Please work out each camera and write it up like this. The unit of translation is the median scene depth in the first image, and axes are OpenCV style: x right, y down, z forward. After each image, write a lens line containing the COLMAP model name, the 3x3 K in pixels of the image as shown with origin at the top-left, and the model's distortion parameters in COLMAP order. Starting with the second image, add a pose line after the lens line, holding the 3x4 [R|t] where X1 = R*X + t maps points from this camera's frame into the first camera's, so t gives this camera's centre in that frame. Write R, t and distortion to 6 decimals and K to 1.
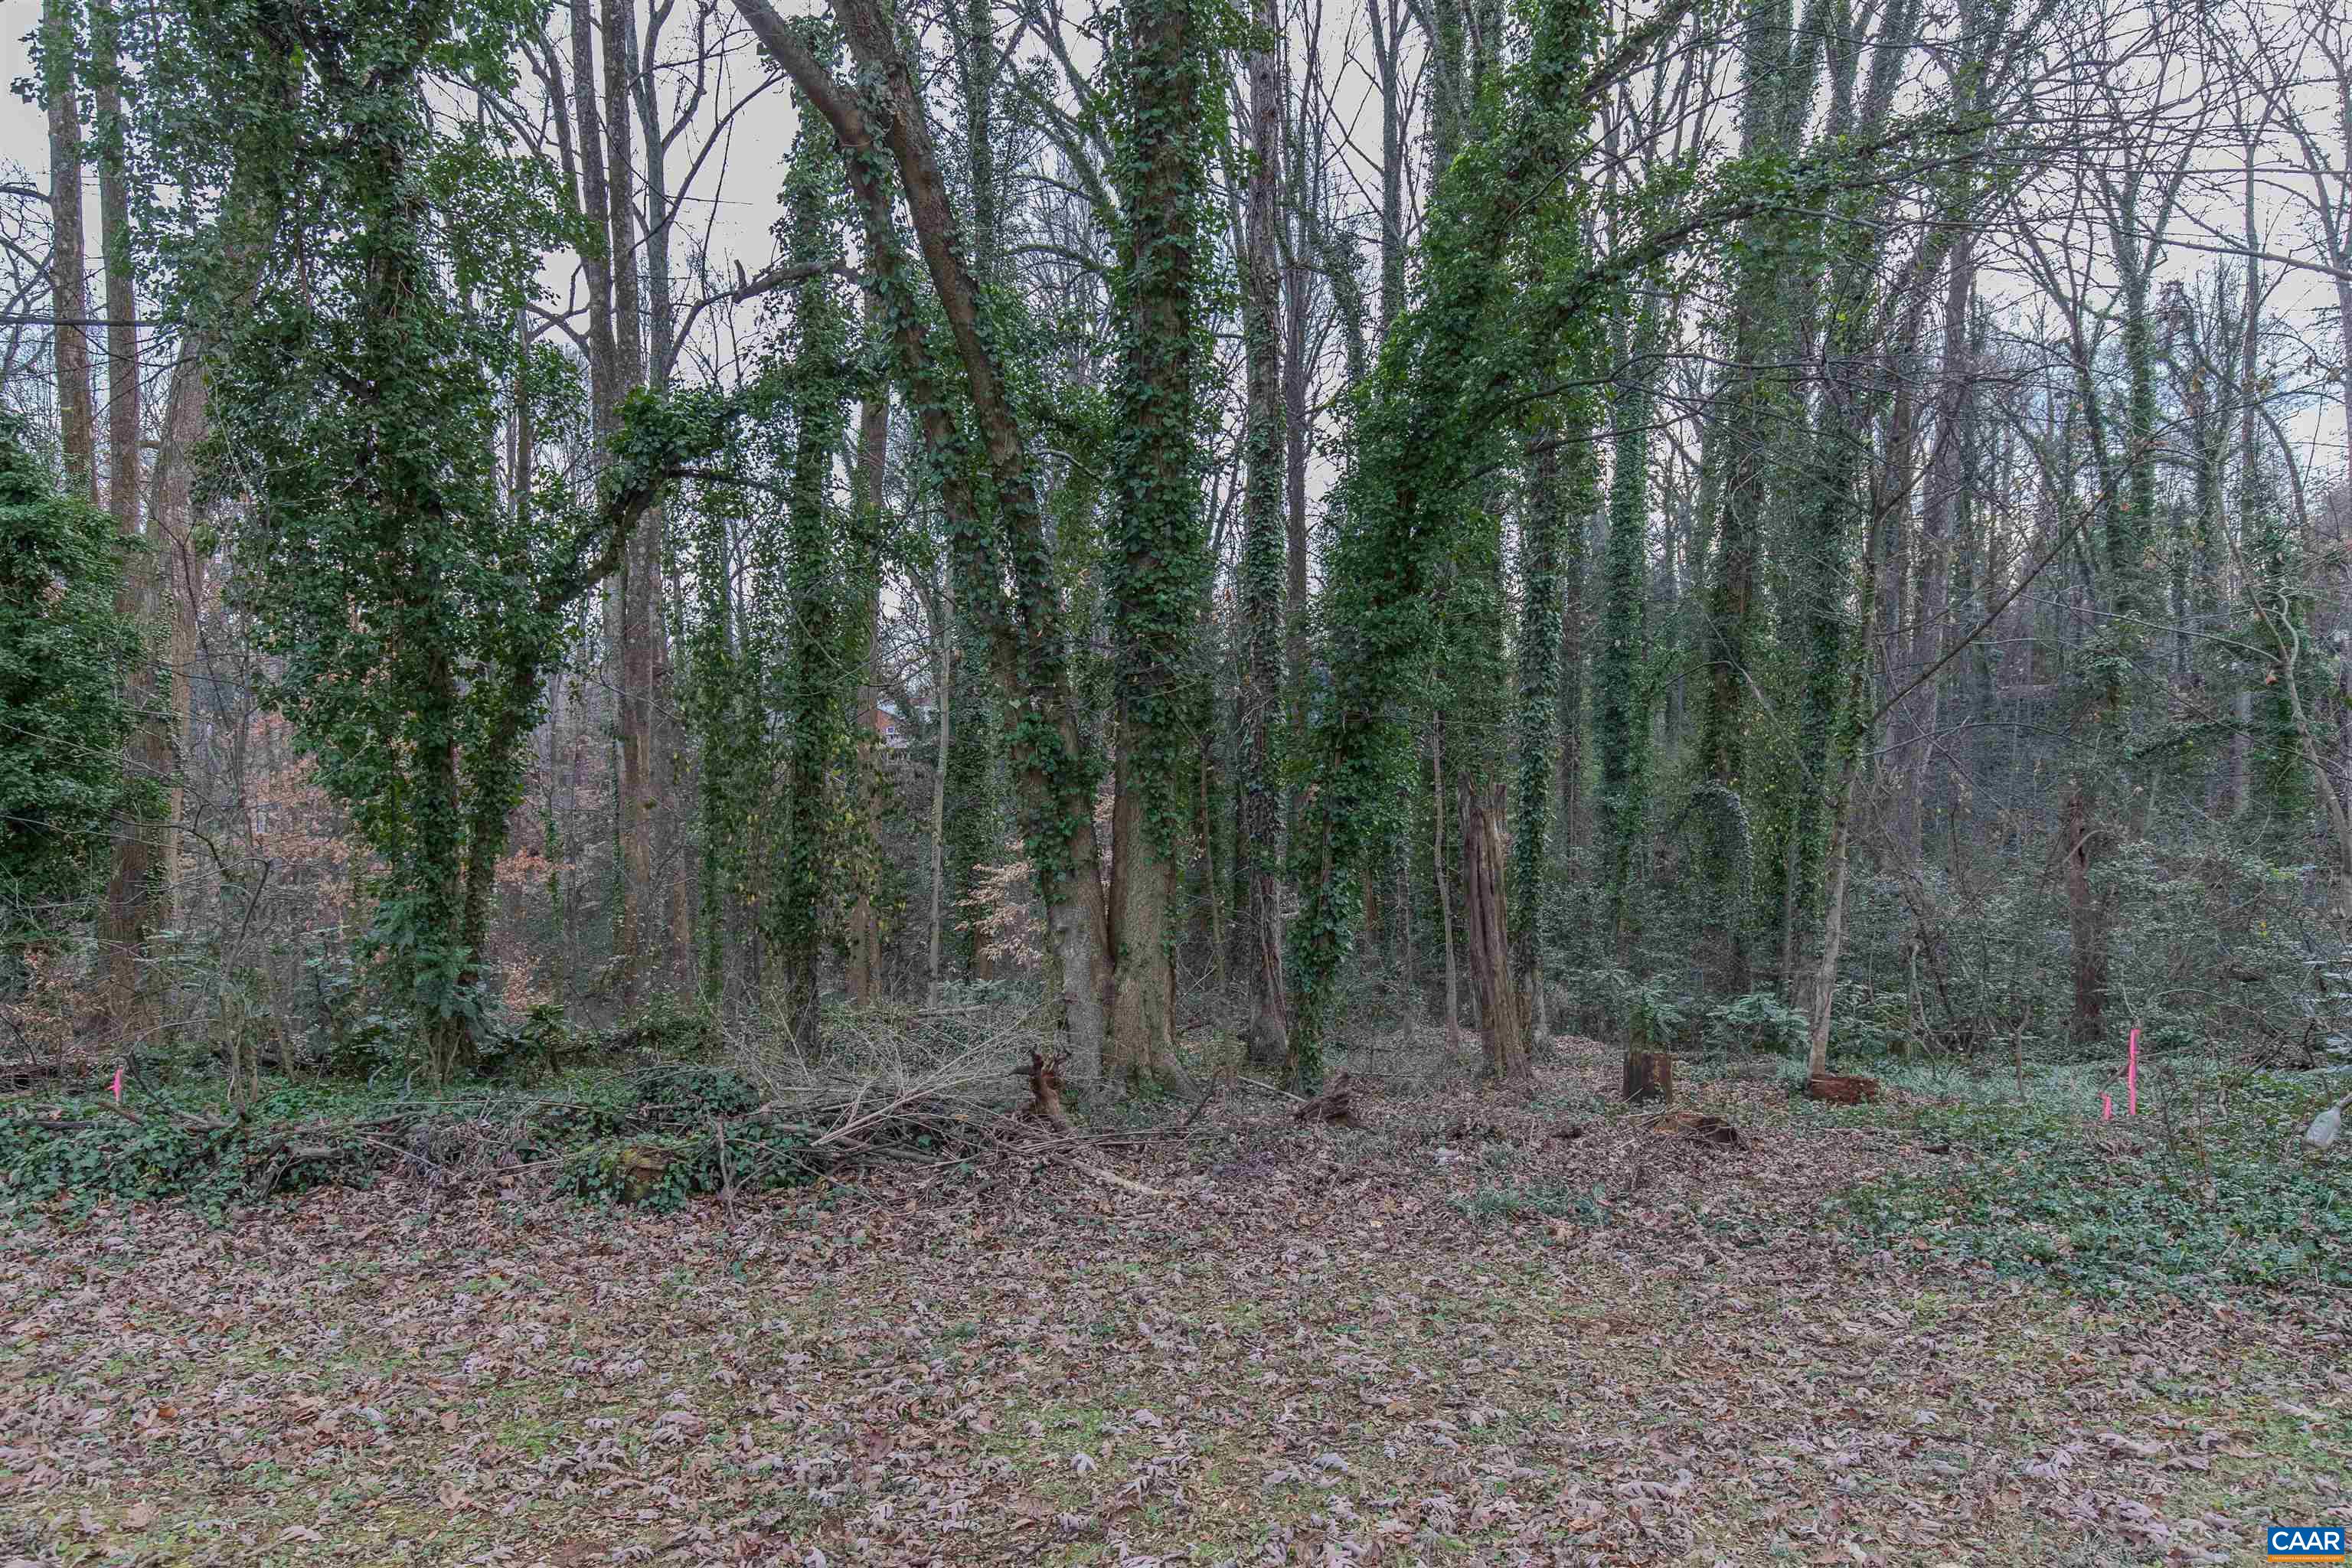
lens RADIAL K [[1436.6, 0, 1176.0], [0, 1436.6, 784.0], [0, 0, 1]] dist [0.000655, 0.000265]
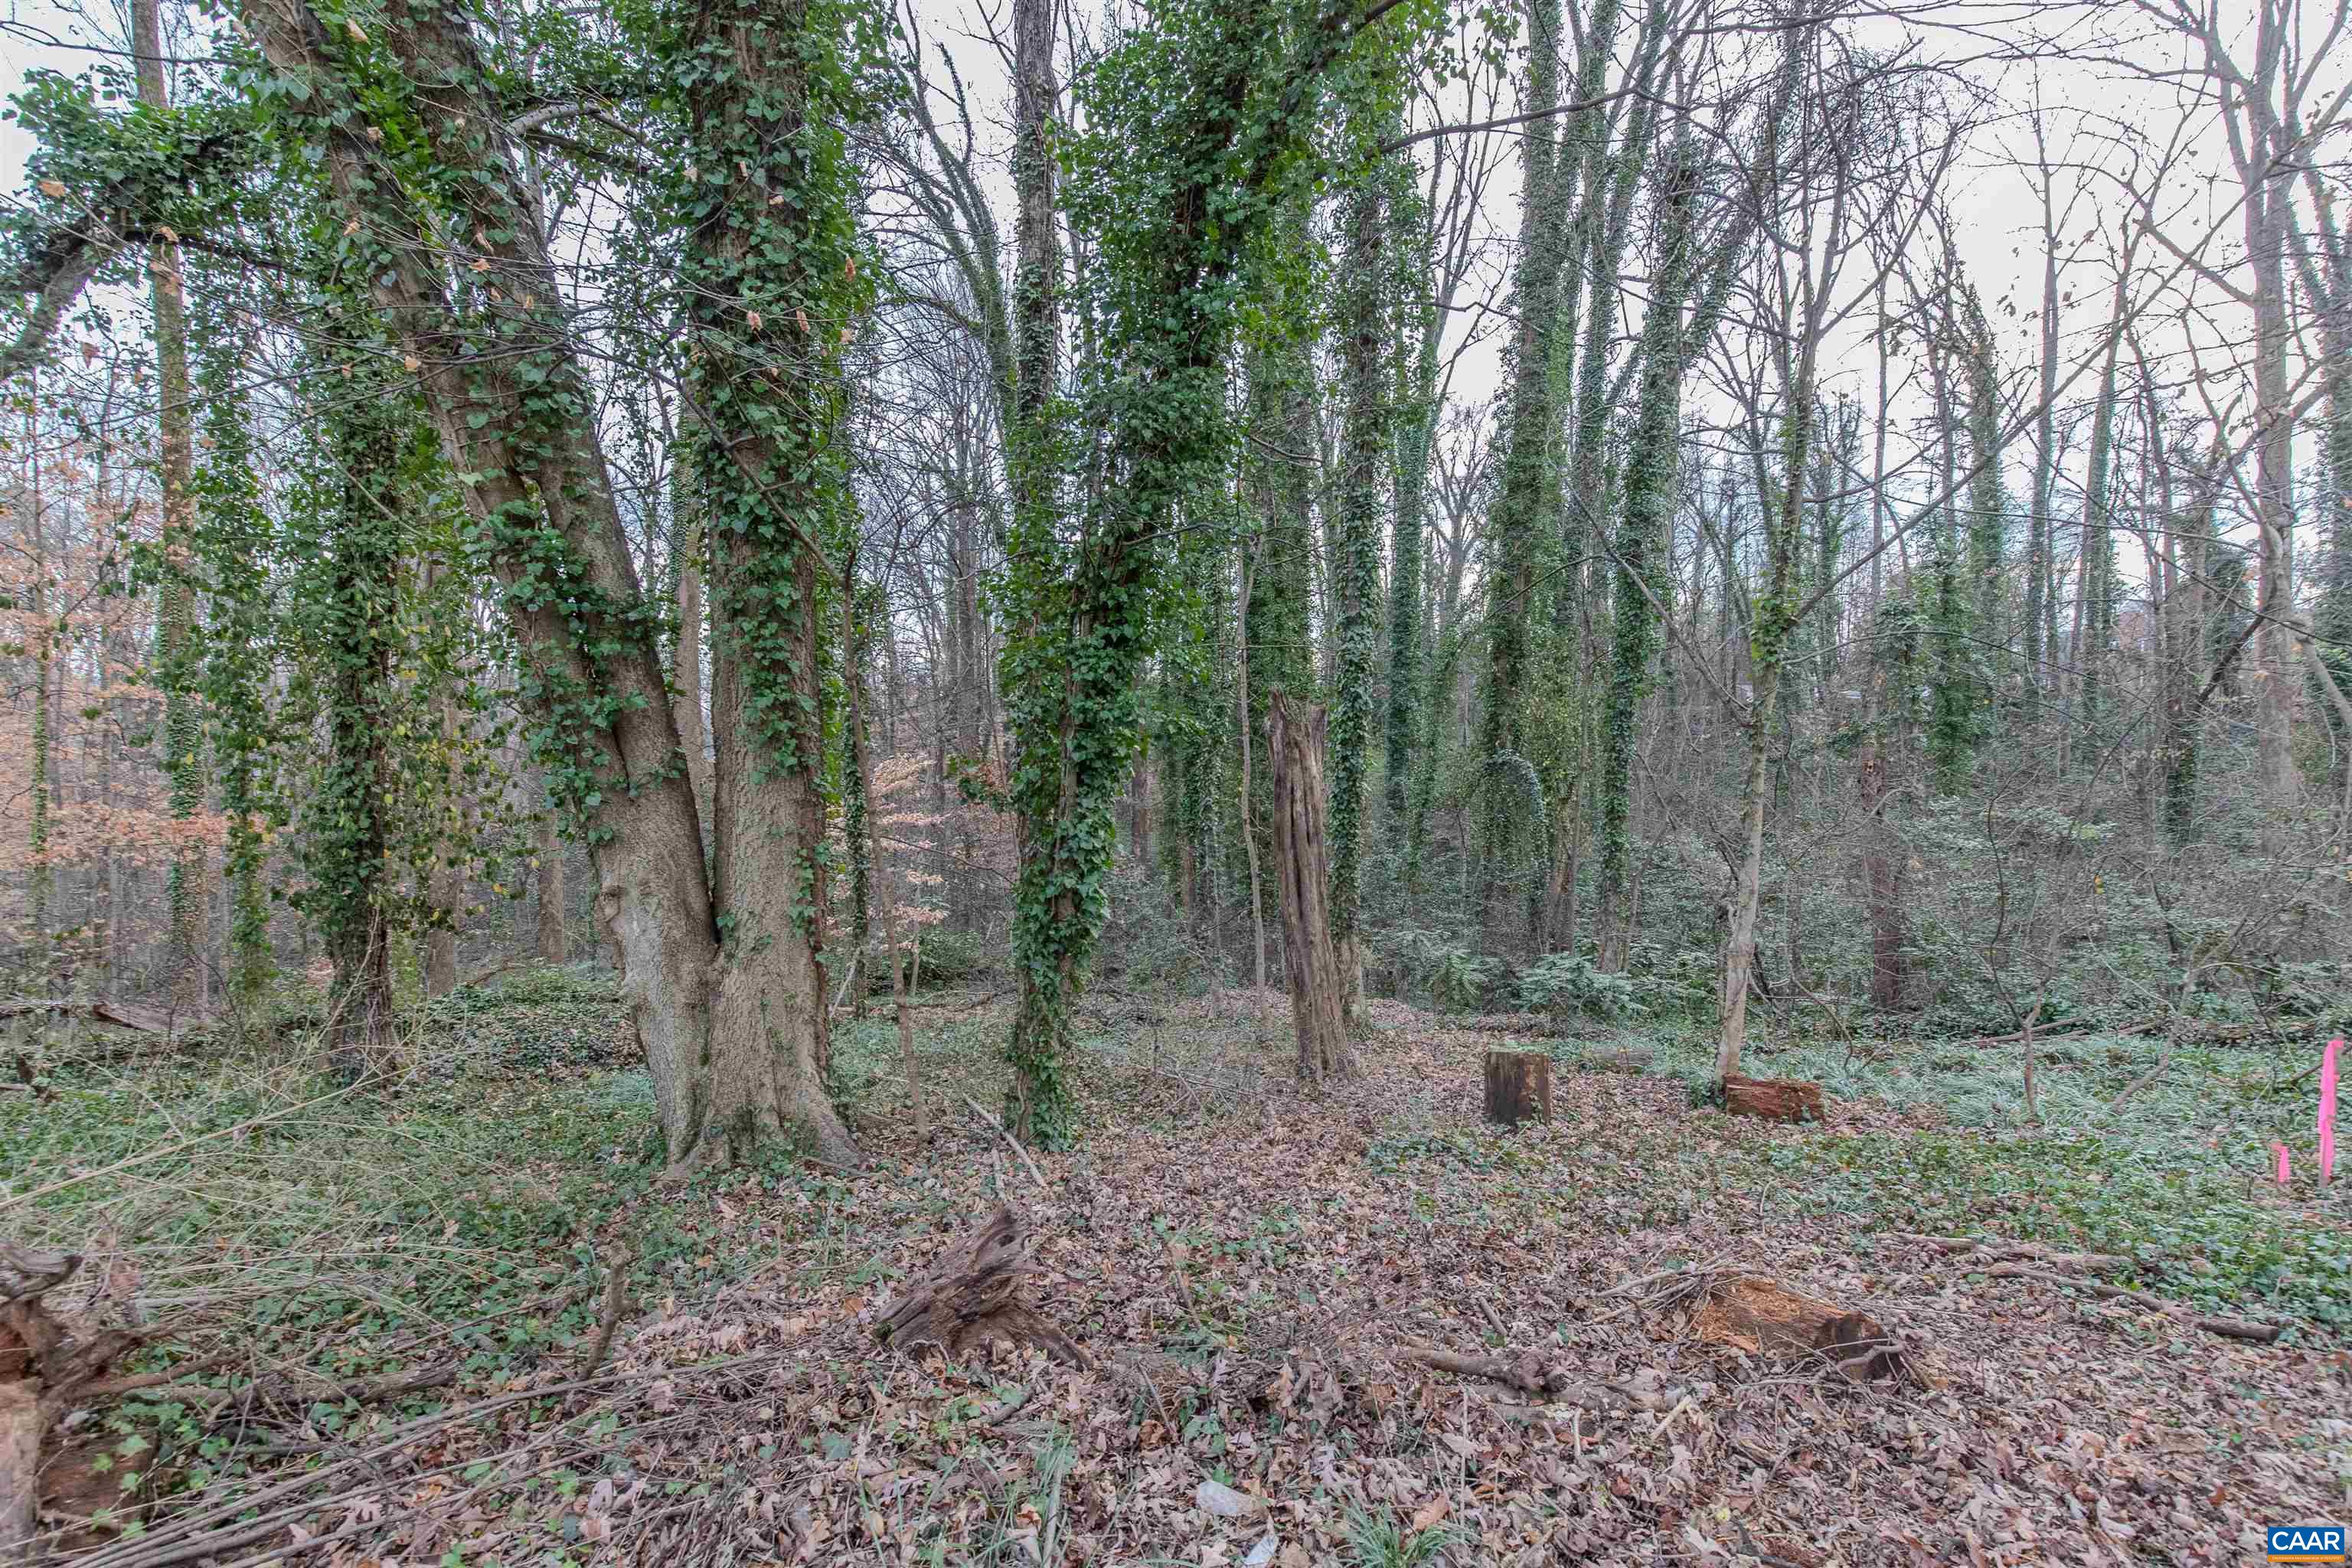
lens RADIAL K [[1059.5, 0, 1184.9], [0, 1059.5, 791.1], [0, 0, 1]] dist [0.005796, -0.000124]
pose [[0.993376, 0.004992, 0.114798, 0.089542], [-0.005292, 0.999983, 0.002305, 0.048716], [-0.114785, -0.002897, 0.993386, 0.450856]]
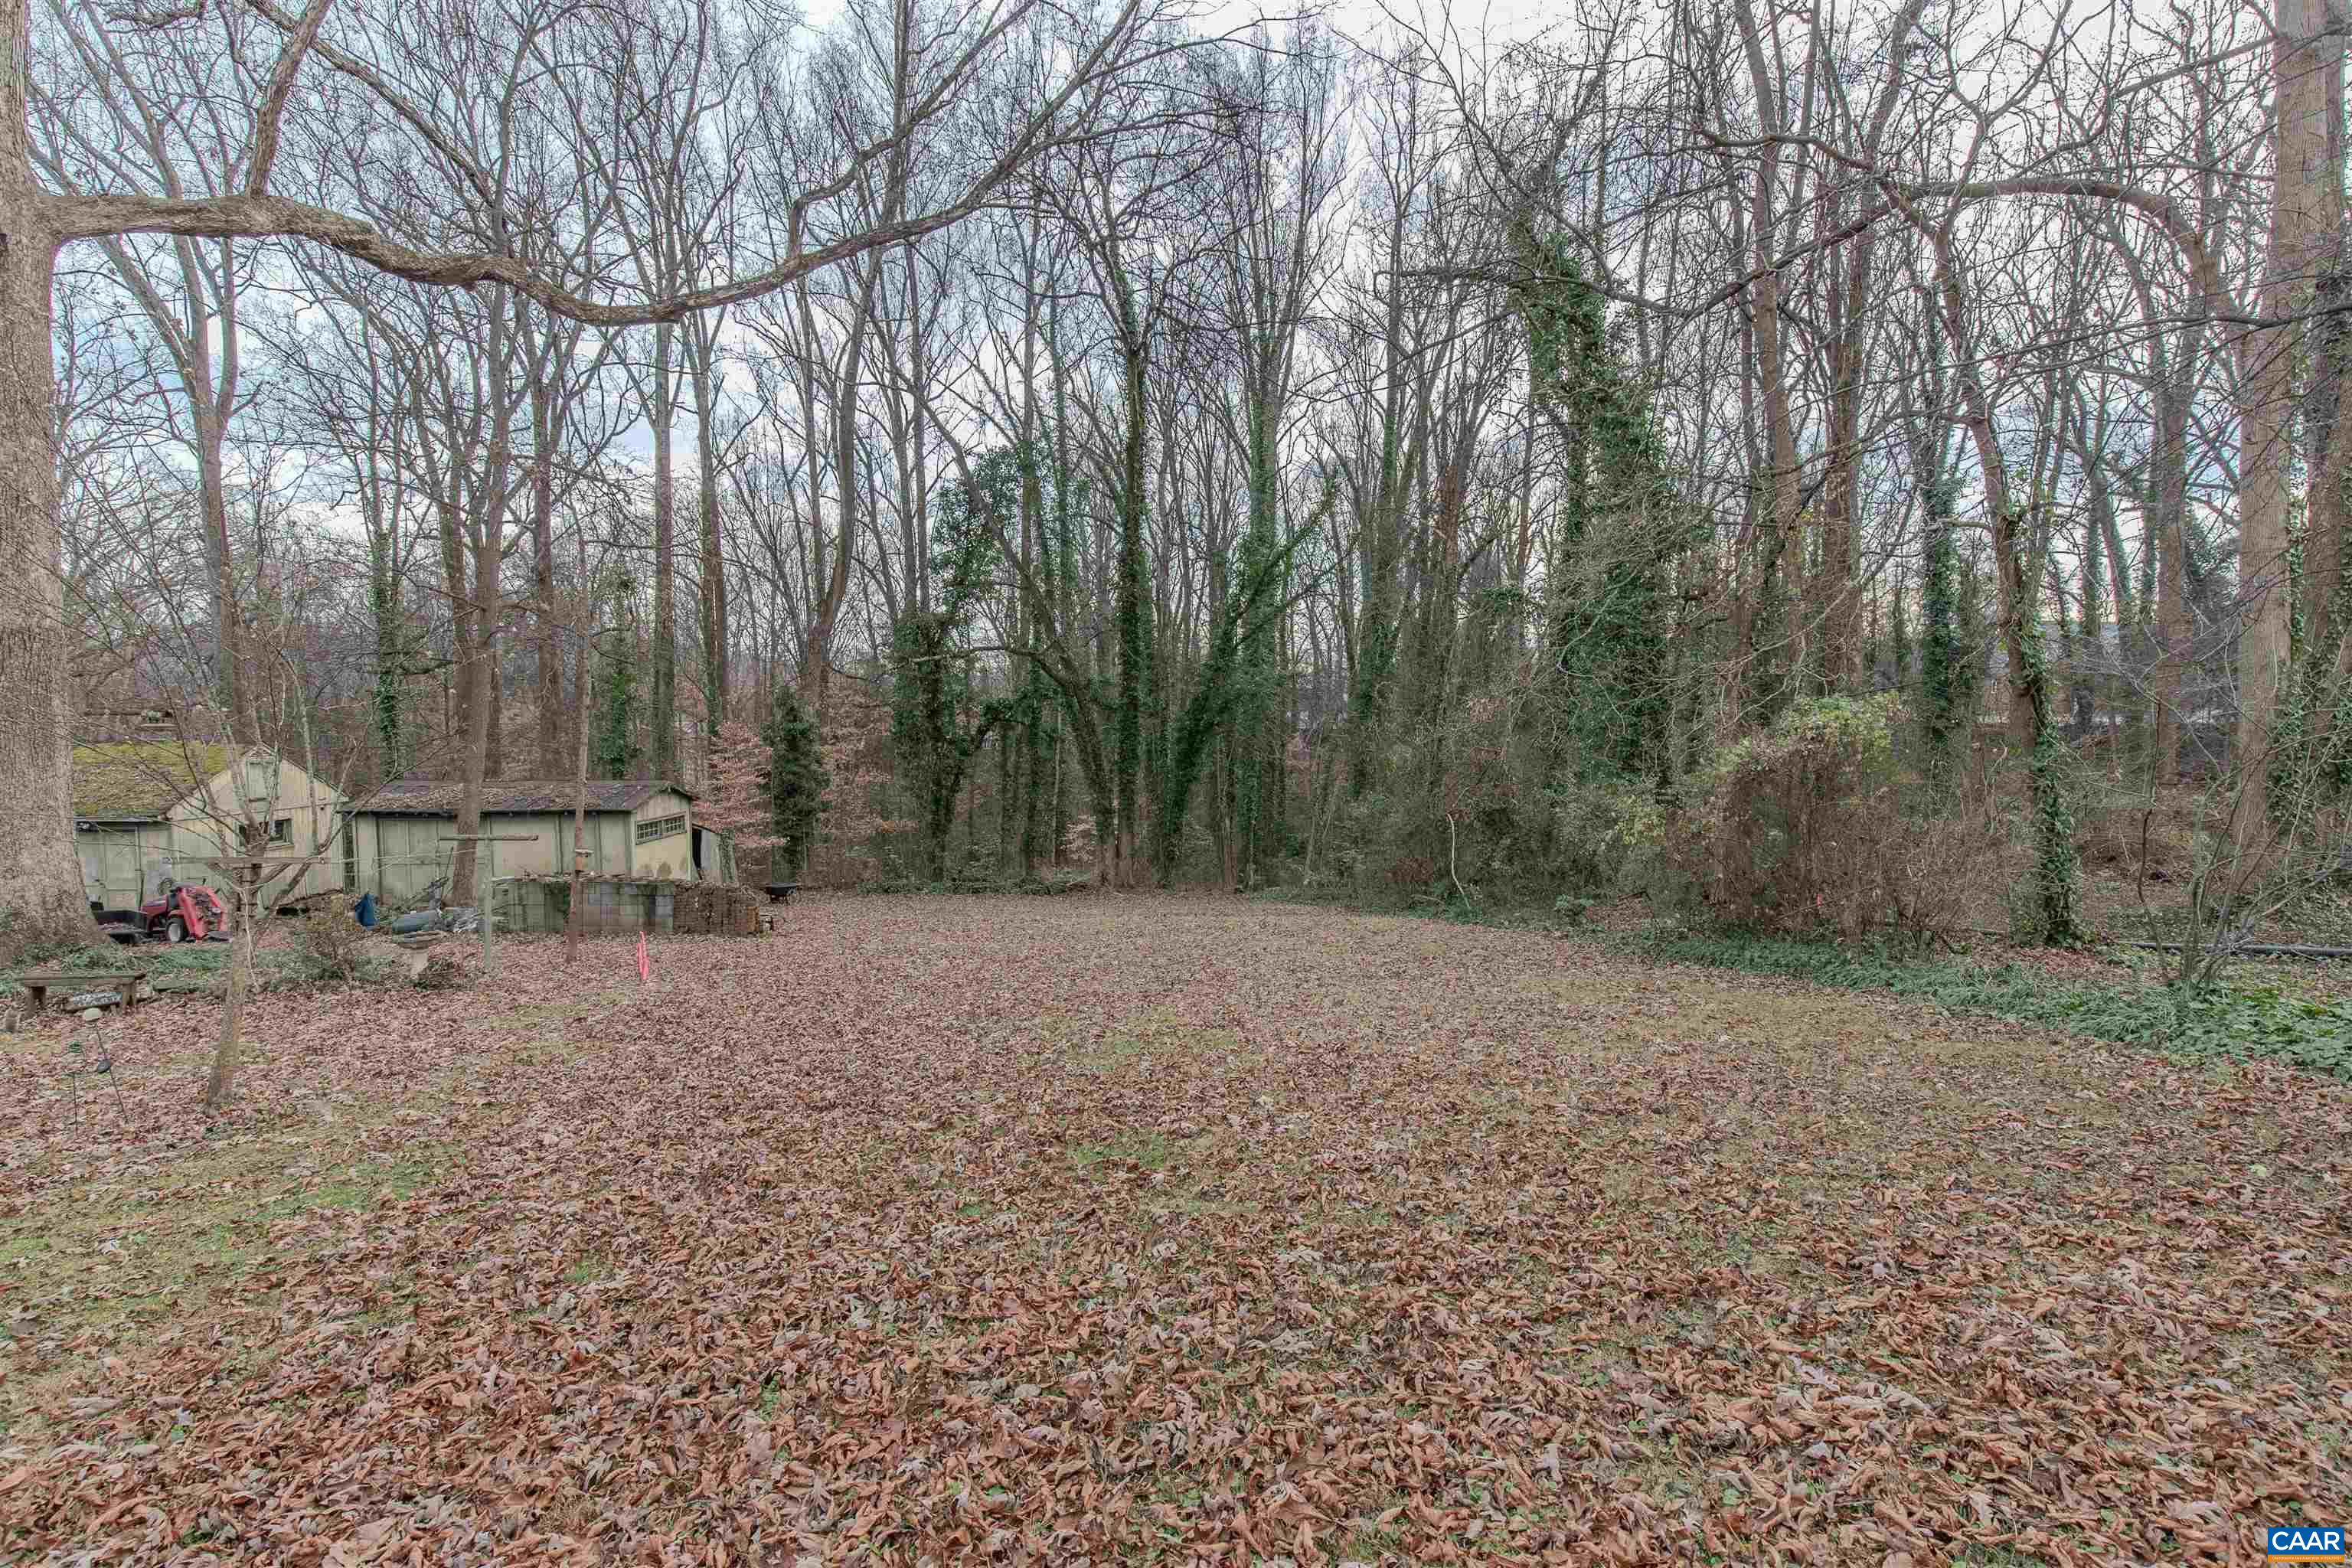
lens RADIAL K [[1059.5, 0, 1184.9], [0, 1059.5, 791.1], [0, 0, 1]] dist [0.005796, -0.000124]
pose [[0.999782, 0.009458, 0.018598, 0.076369], [-0.010310, 0.998878, 0.046228, -0.175683], [-0.018140, -0.046410, 0.998758, -1.720217]]
